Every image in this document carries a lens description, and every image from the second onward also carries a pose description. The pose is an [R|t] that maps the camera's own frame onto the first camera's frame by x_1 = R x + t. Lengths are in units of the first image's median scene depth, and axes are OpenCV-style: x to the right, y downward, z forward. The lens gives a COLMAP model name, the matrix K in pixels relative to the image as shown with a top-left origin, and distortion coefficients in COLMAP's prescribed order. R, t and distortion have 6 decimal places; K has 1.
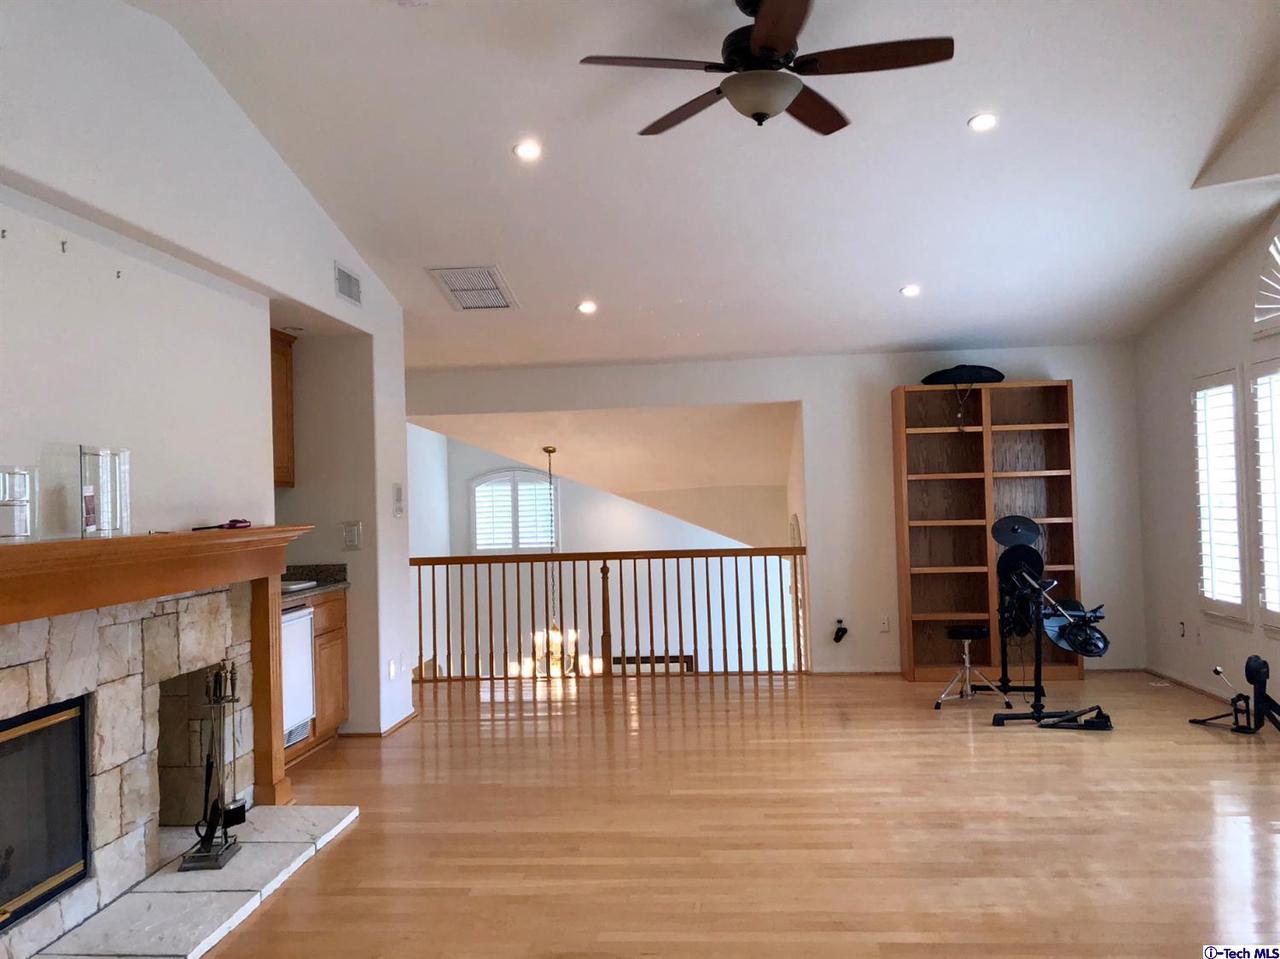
lens RADIAL K [[1068.4, 0, 641.4], [0, 1068.4, 474.2], [0, 0, 1]] dist [0.019387, 0.002271]
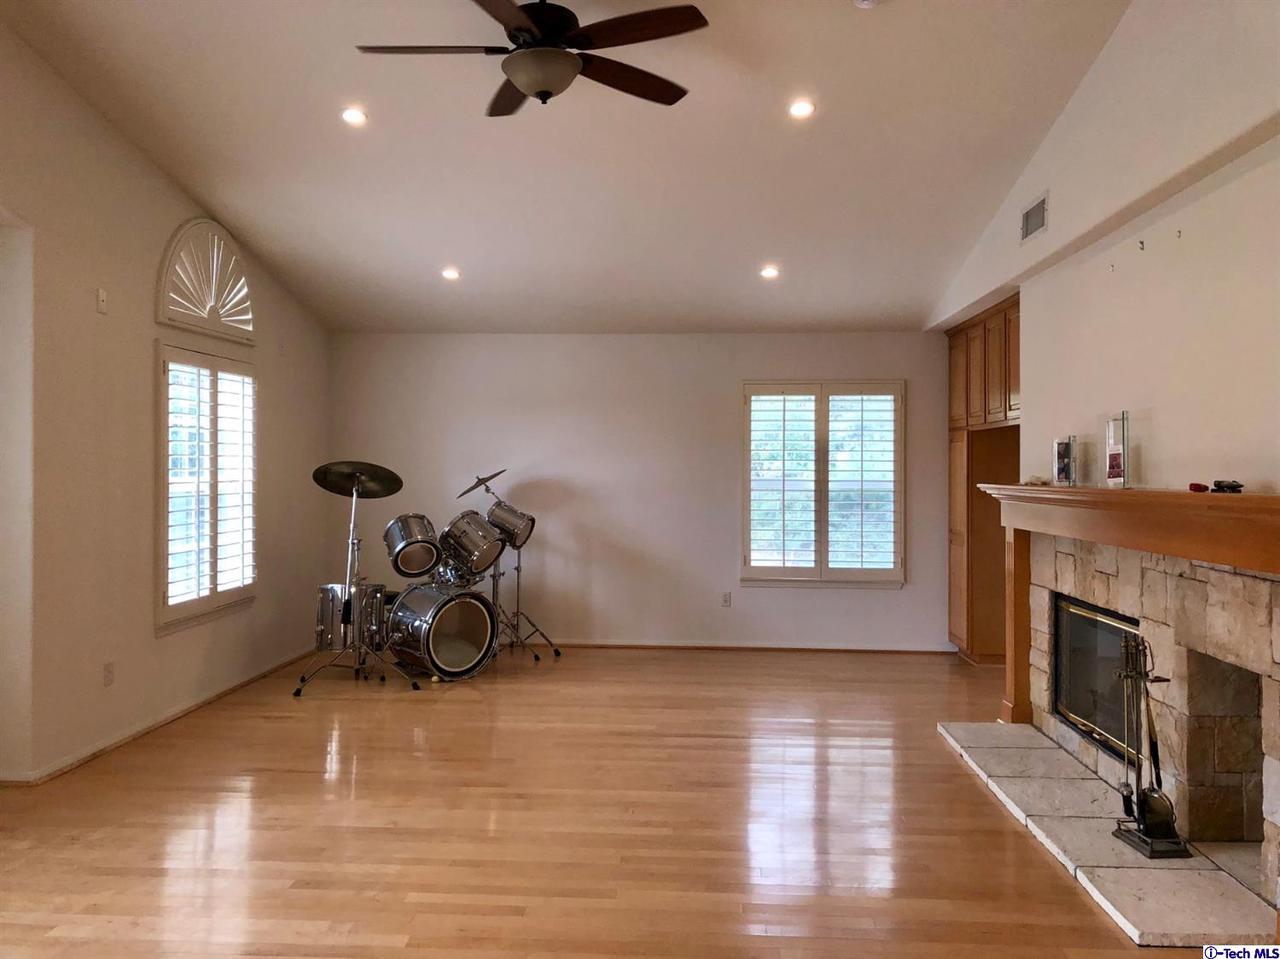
lens RADIAL K [[1068.4, 0, 638.1], [0, 1068.4, 467.4], [0, 0, 1]] dist [0.019387, 0.002271]
pose [[-0.999347, 0.032131, -0.016536, 0.045268], [0.032468, 0.999262, -0.020548, 0.039877], [0.015864, -0.021072, -0.999652, 1.975314]]
